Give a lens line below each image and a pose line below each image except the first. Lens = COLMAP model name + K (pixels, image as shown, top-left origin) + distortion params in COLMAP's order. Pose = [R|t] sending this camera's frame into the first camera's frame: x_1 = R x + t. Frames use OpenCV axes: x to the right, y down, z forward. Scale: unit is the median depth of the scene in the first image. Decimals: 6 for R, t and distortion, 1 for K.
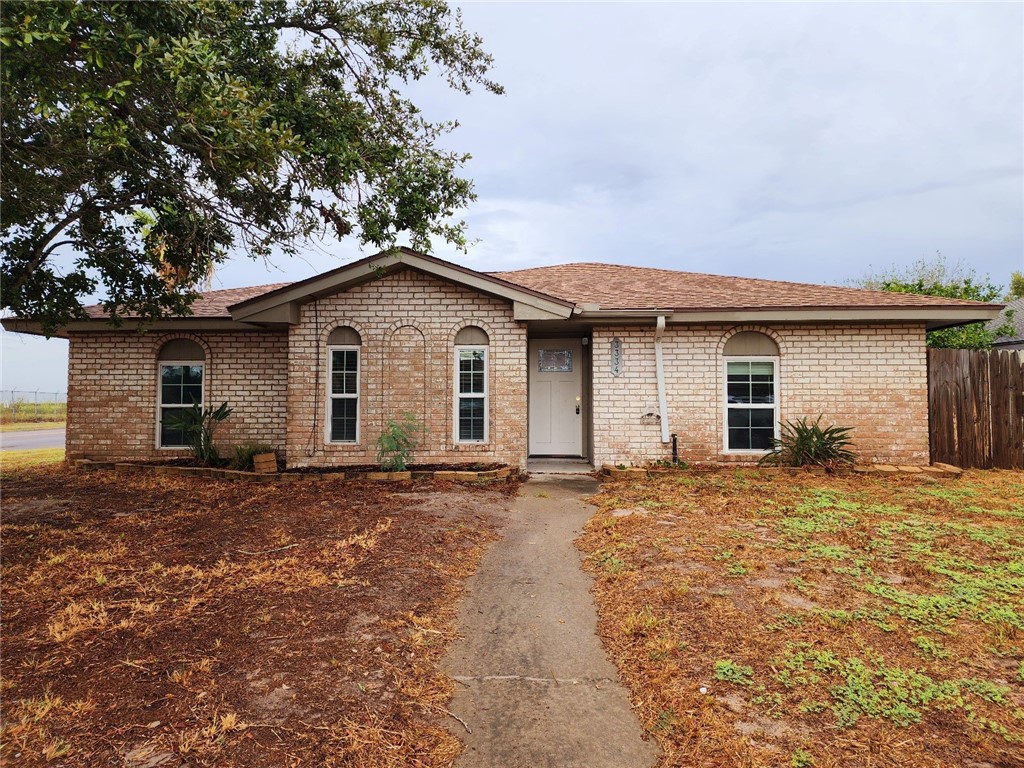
lens RADIAL K [[681.4, 0, 512.0], [0, 681.4, 384.0], [0, 0, 1]] dist [0.113330, -0.109478]
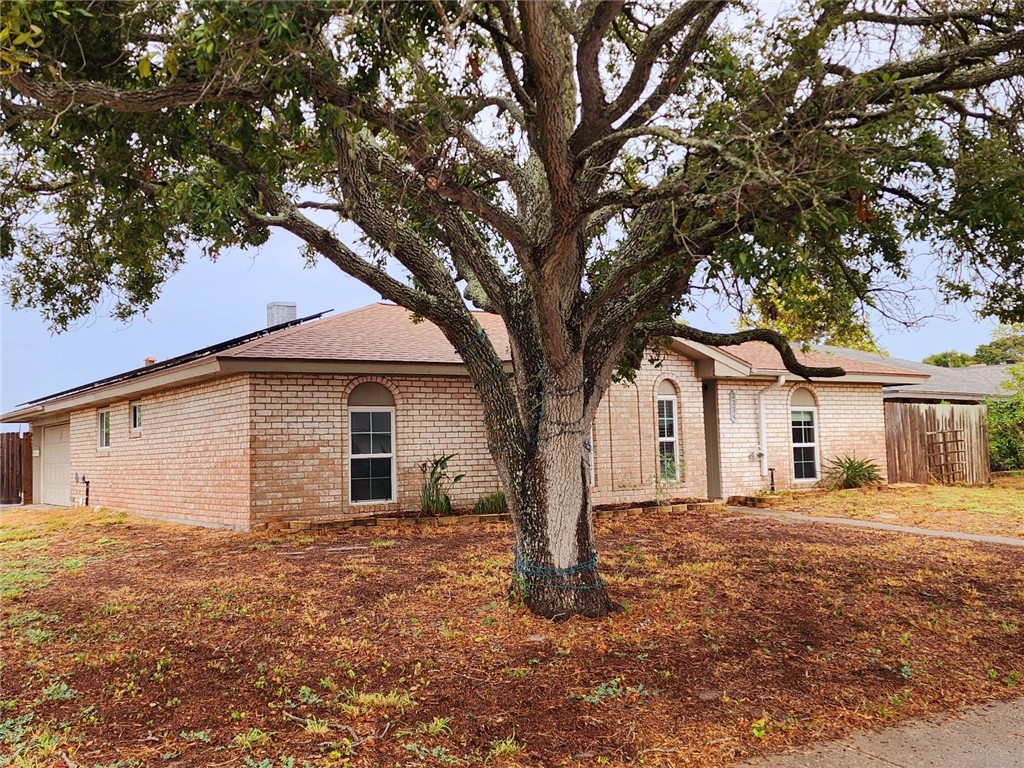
lens RADIAL K [[980.8, 0, 512.0], [0, 980.8, 384.0], [0, 0, 1]] dist [0.127819, -0.011313]
pose [[0.794595, 0.020149, 0.606806, -1.113020], [0.008049, 0.999012, -0.043712, -0.005162], [-0.607087, 0.039617, 0.793647, -0.134792]]
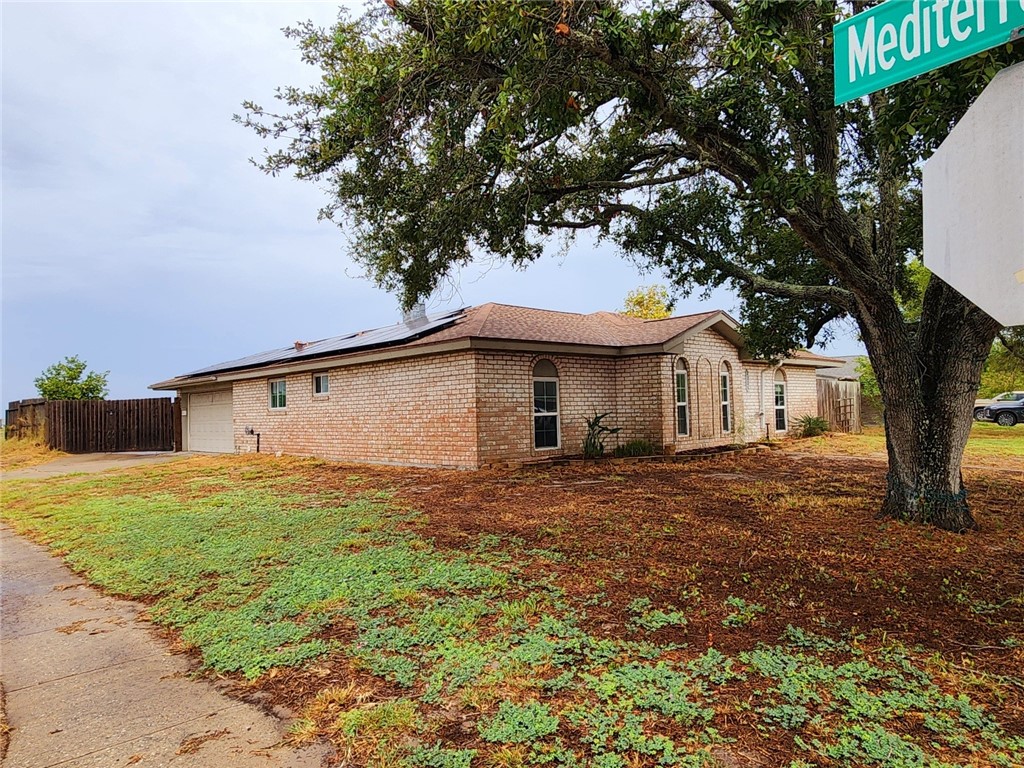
lens RADIAL K [[670.1, 0, 512.0], [0, 670.1, 384.0], [0, 0, 1]] dist [0.003438, 0.000987]
pose [[0.693284, 0.013296, 0.720541, -1.363828], [0.004183, 0.999739, -0.022472, 0.004495], [-0.720652, 0.018593, 0.693048, 0.229725]]
